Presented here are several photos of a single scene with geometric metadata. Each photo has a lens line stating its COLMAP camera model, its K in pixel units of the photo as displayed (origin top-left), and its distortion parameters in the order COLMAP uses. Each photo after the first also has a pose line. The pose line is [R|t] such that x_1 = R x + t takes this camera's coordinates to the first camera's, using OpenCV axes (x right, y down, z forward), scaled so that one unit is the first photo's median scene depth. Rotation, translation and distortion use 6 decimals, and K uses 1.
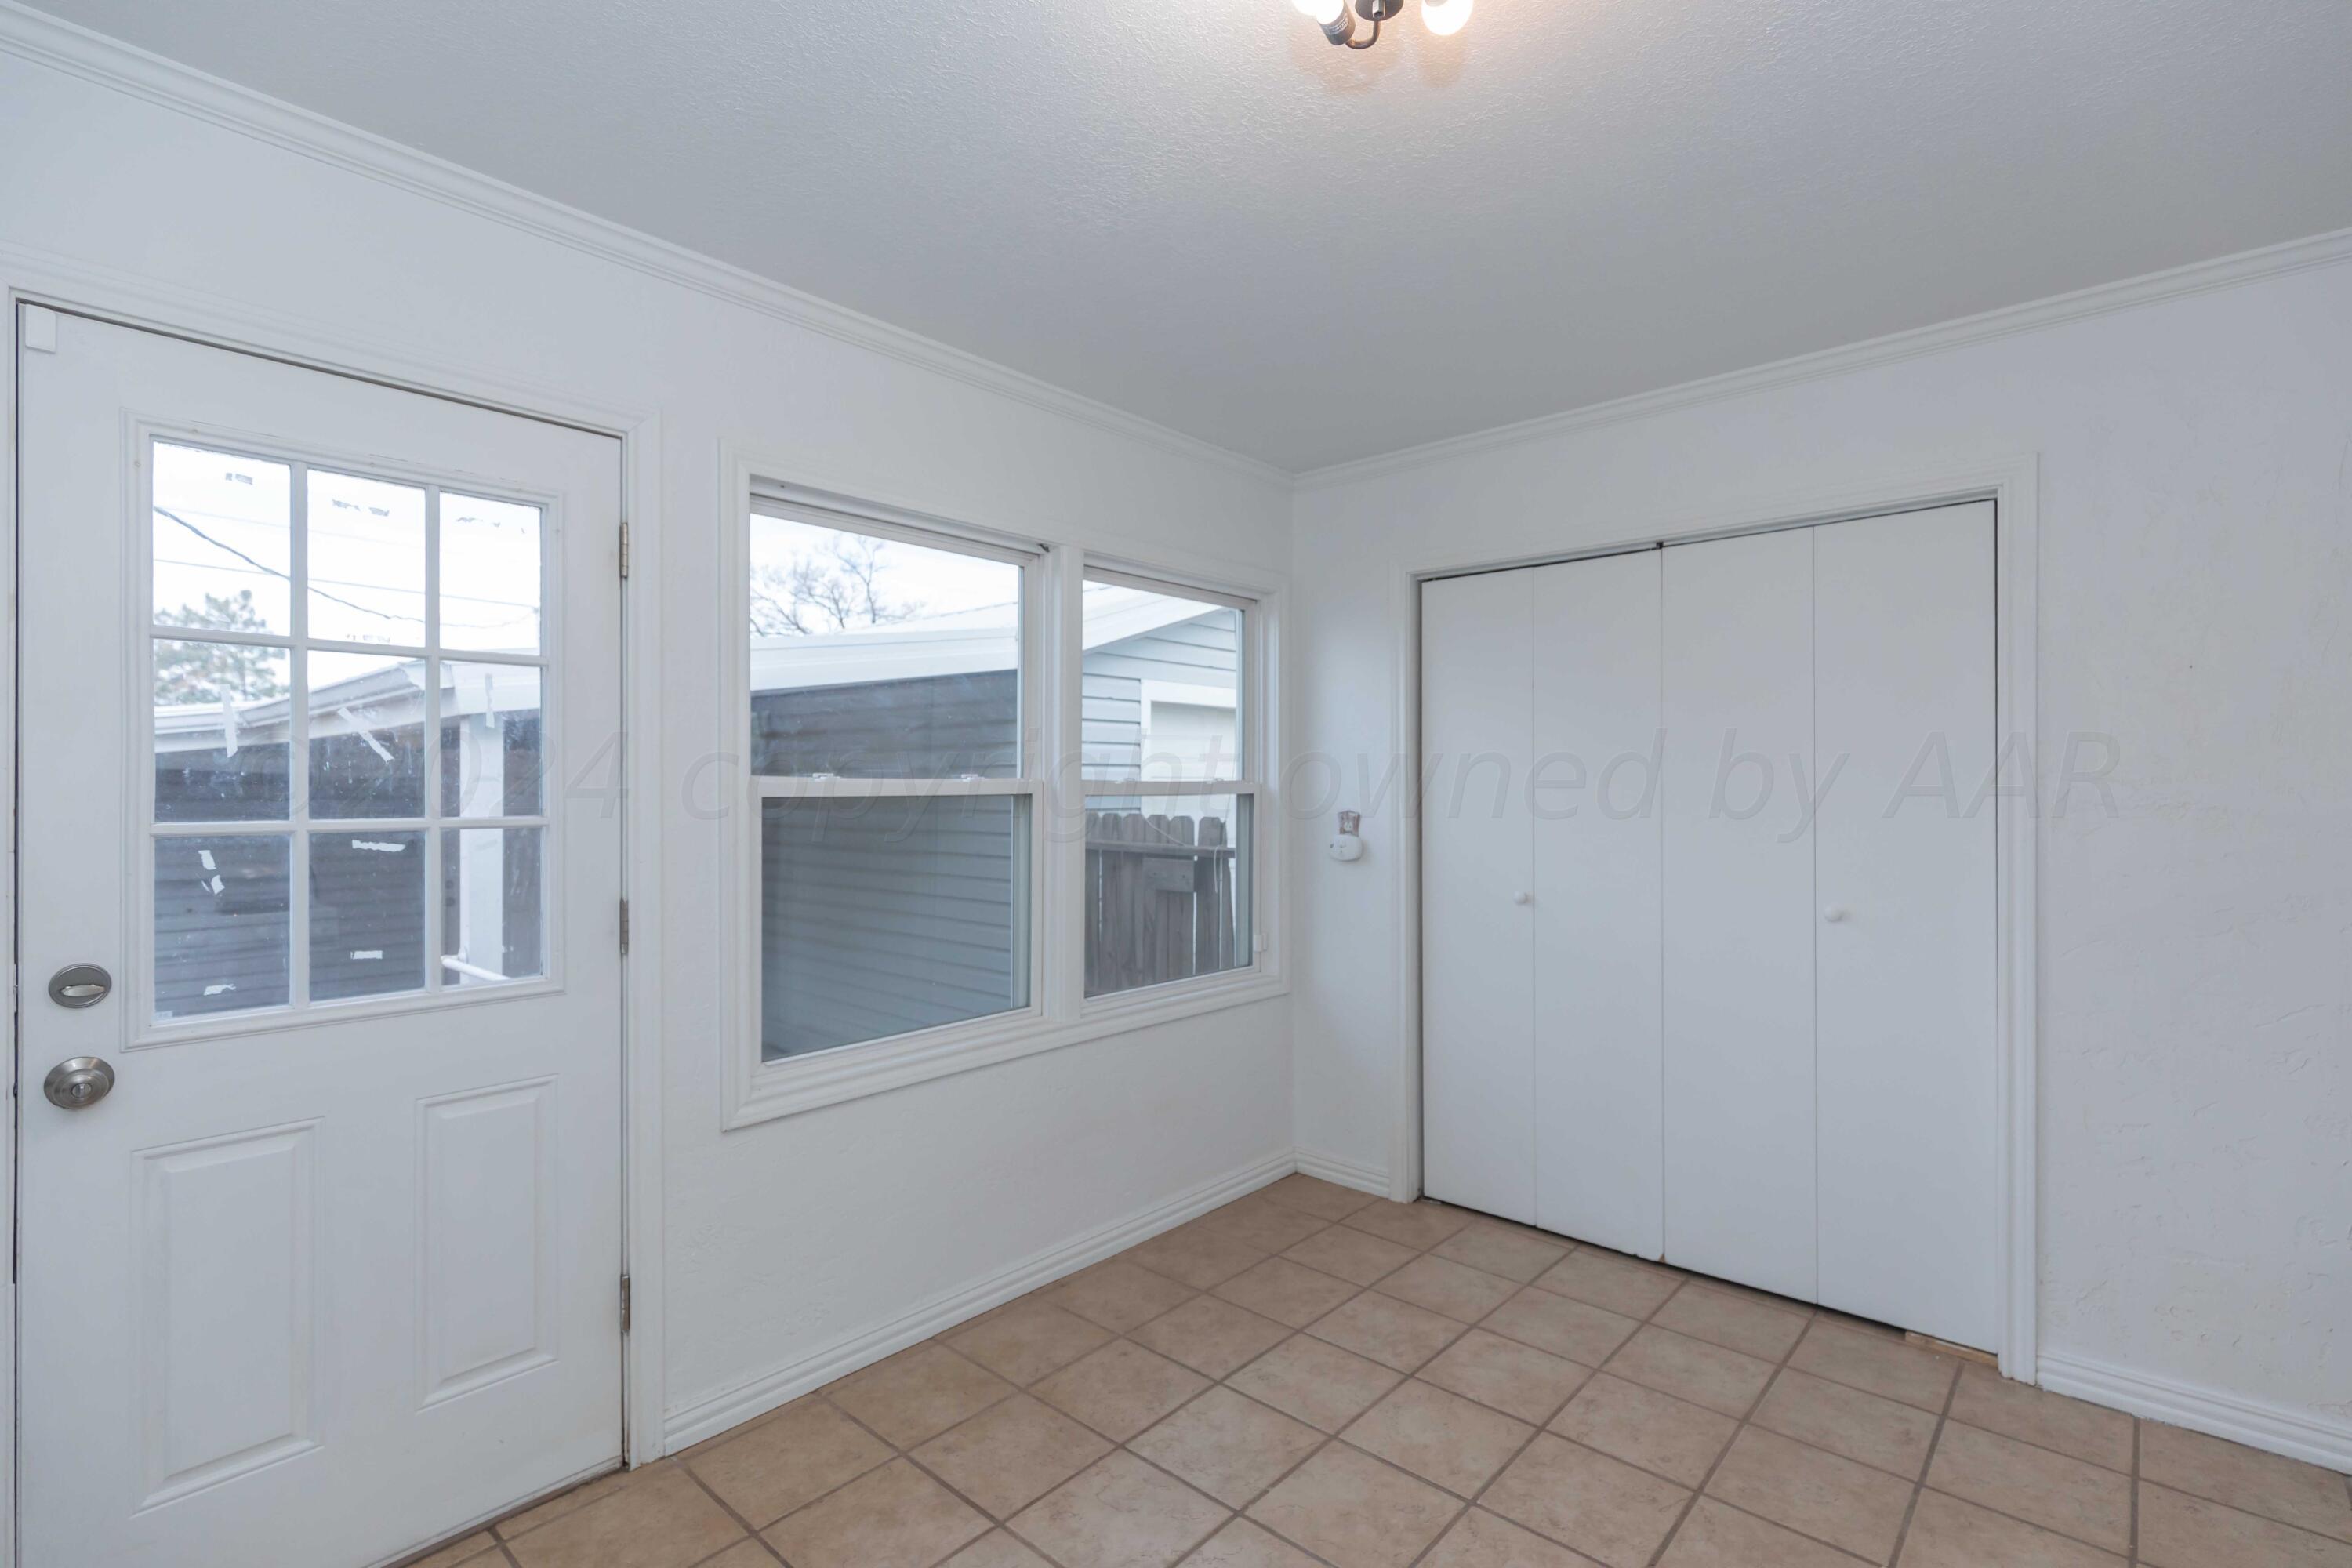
lens RADIAL K [[1091.7, 0, 1194.5], [0, 1091.7, 782.0], [0, 0, 1]] dist [0.001248, 0.001233]
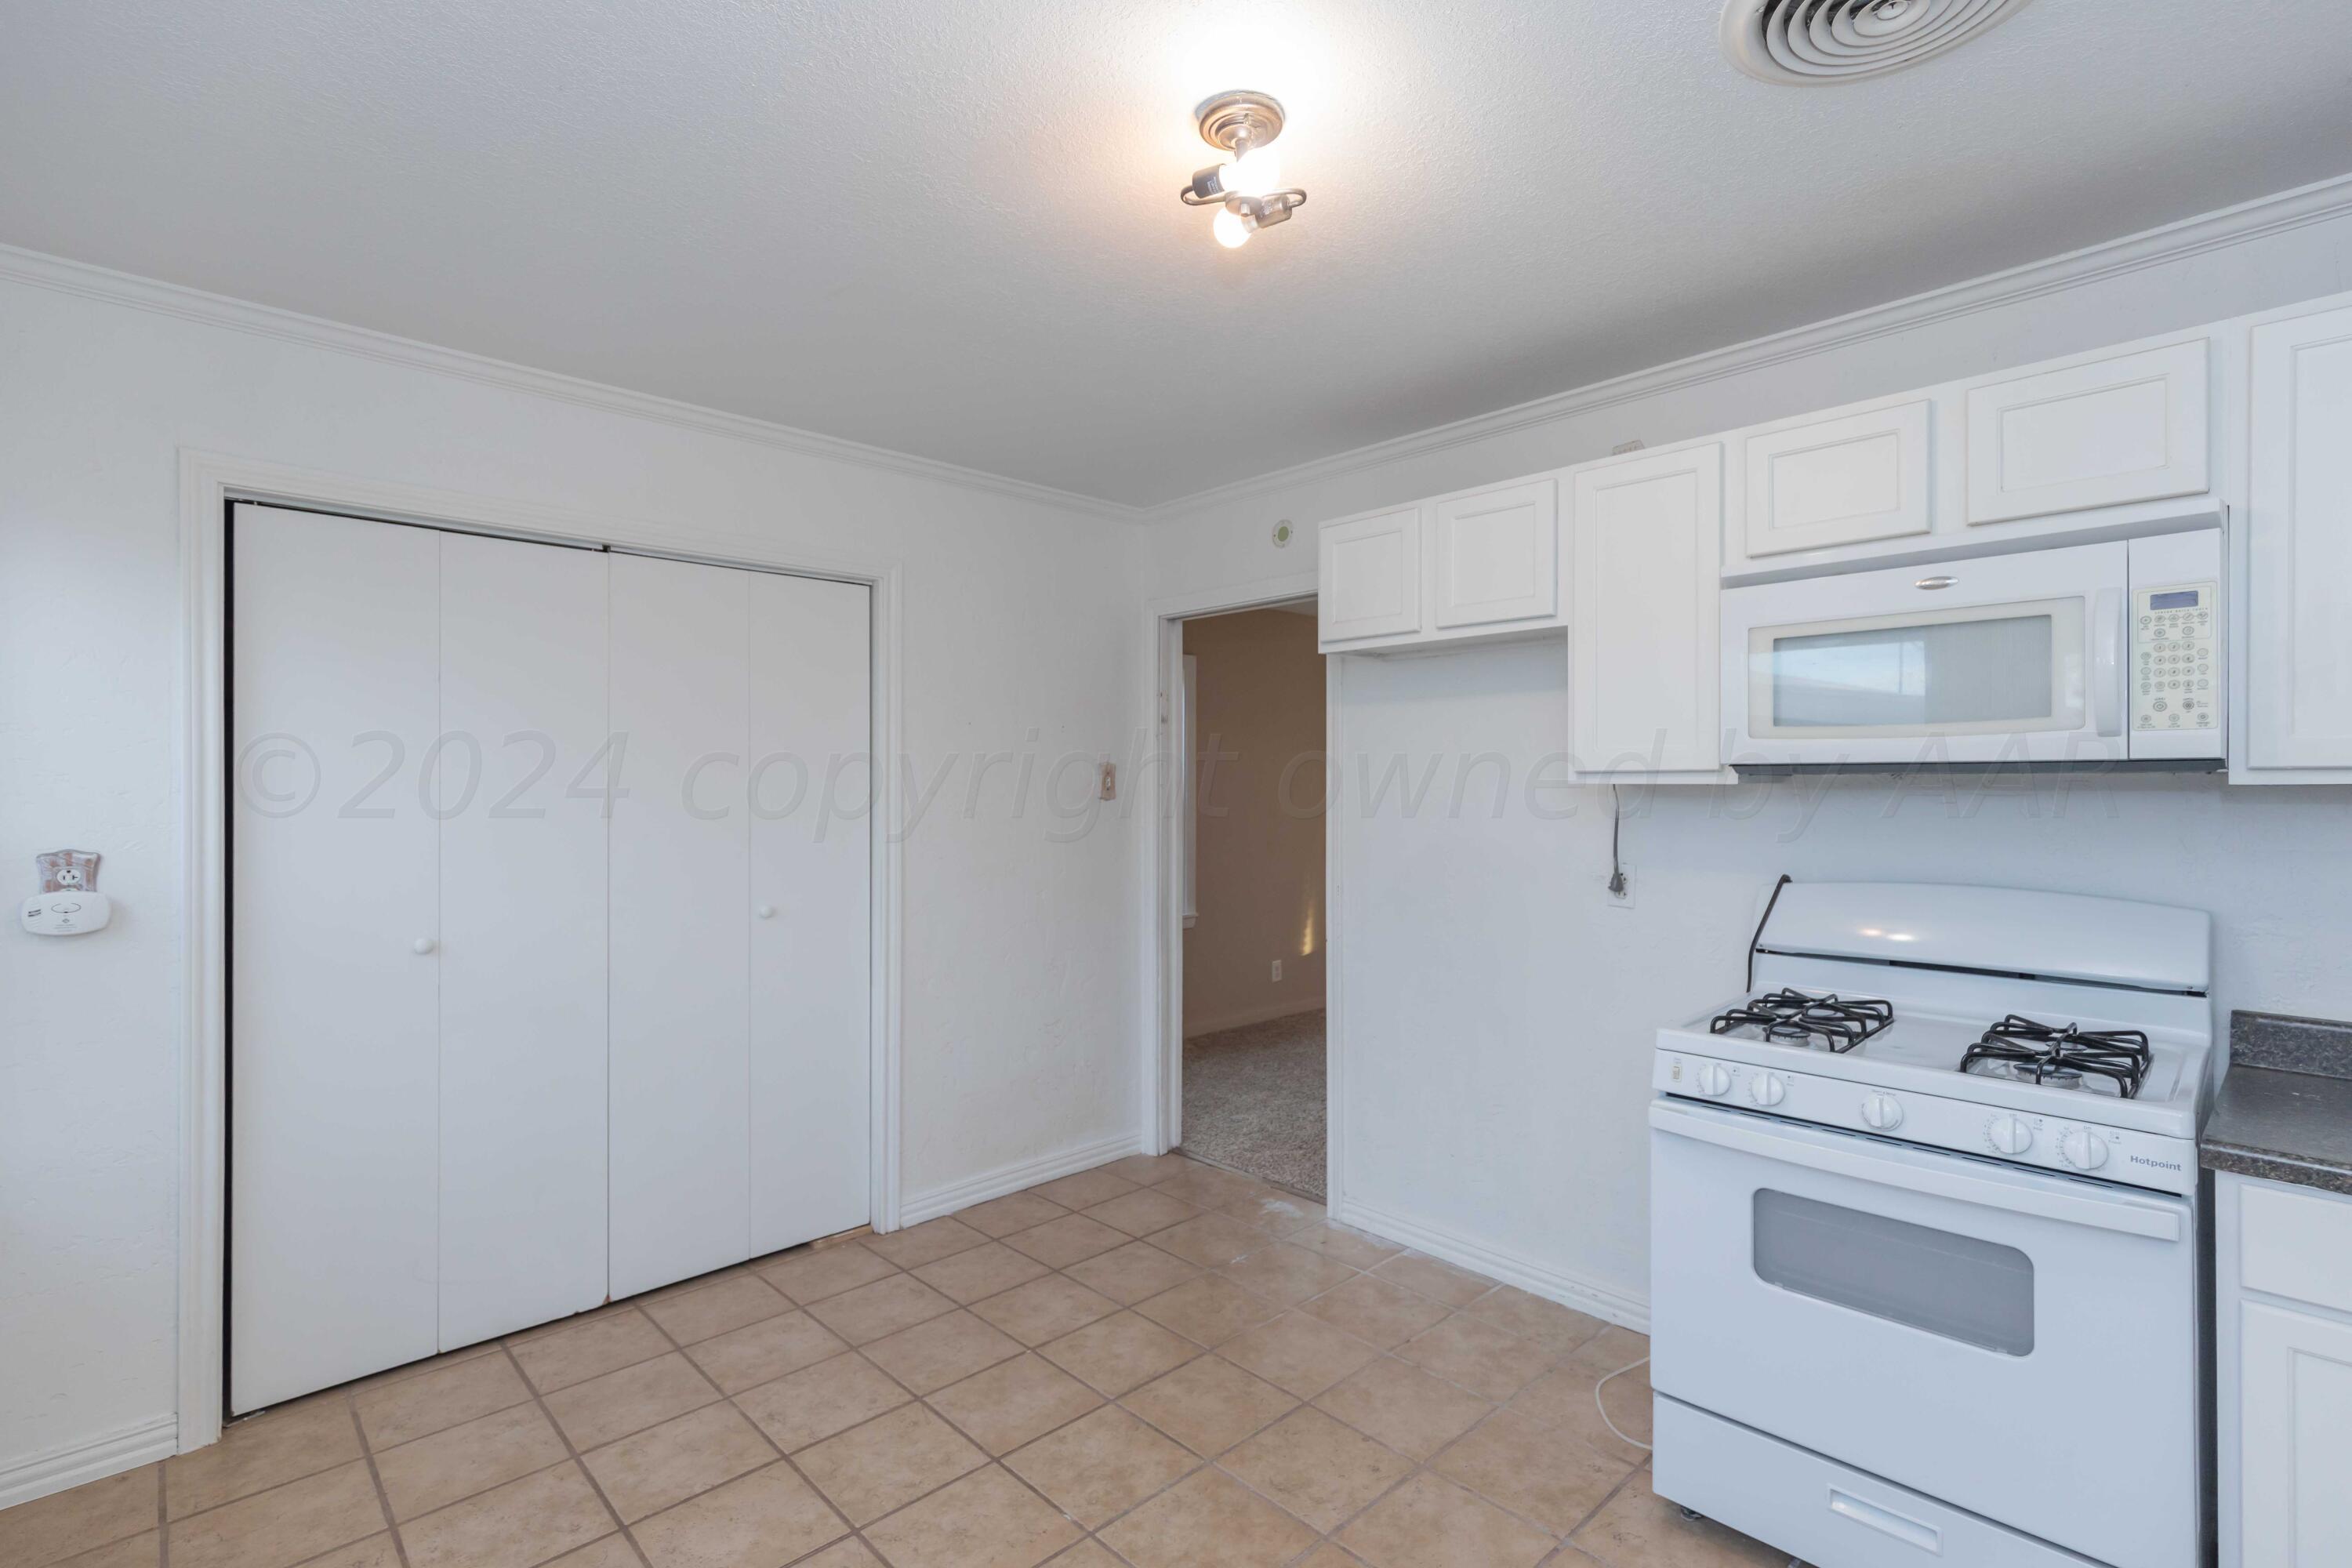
lens RADIAL K [[1091.7, 0, 1194.5], [0, 1091.7, 786.9], [0, 0, 1]] dist [0.001248, 0.001233]
pose [[0.081762, -0.000104, 0.996652, -0.524195], [-0.001605, 0.999999, 0.000236, -0.012058], [-0.996651, -0.001619, 0.081762, 0.454111]]
